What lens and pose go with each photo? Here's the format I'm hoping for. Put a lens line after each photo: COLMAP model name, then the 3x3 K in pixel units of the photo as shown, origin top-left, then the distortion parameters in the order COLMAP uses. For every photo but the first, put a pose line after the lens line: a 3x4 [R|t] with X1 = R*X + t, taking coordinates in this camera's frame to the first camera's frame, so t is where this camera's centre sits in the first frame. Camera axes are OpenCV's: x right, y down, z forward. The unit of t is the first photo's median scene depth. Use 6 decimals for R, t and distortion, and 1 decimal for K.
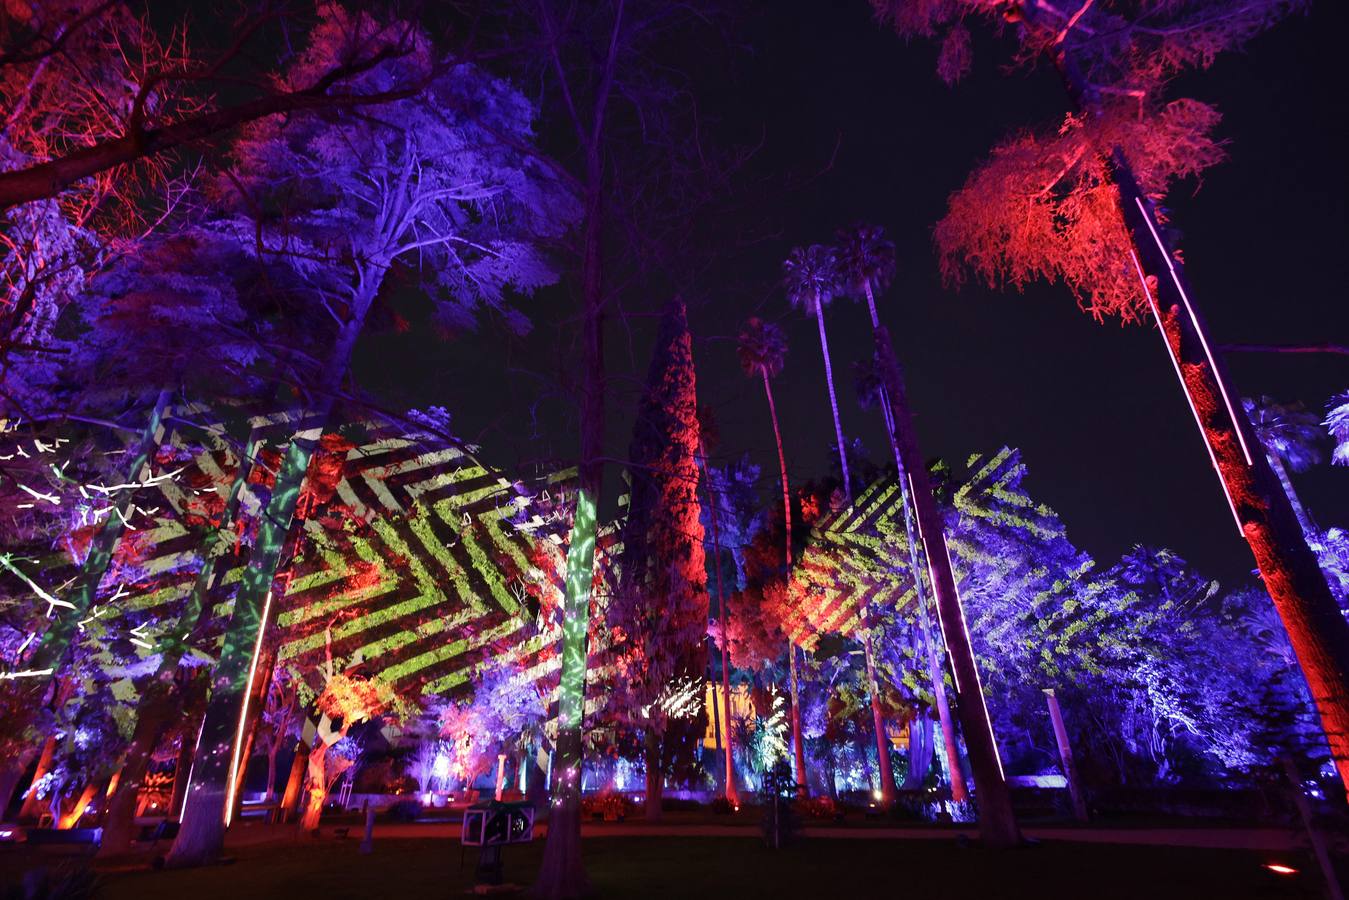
lens RADIAL K [[619.9, 0, 673.7], [0, 619.9, 457.3], [0, 0, 1]] dist [-0.000383, 0.000772]
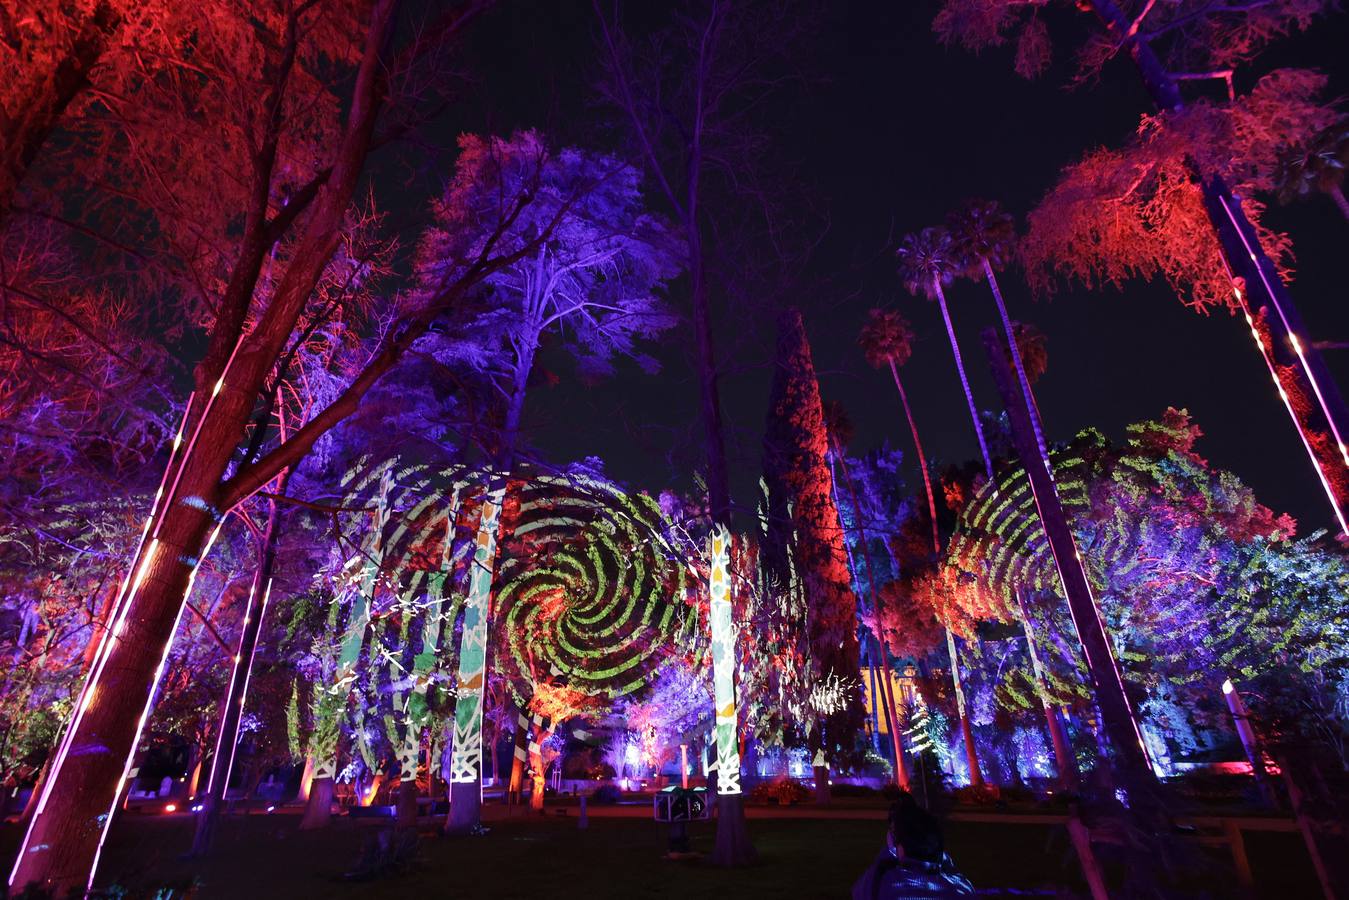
lens RADIAL K [[619.9, 0, 673.7], [0, 619.9, 457.3], [0, 0, 1]] dist [-0.000383, 0.000772]
pose [[0.965454, -0.119053, -0.231785, 0.033350], [0.123413, 0.992346, 0.004351, -0.049946], [0.229493, -0.032806, 0.972757, -0.086761]]
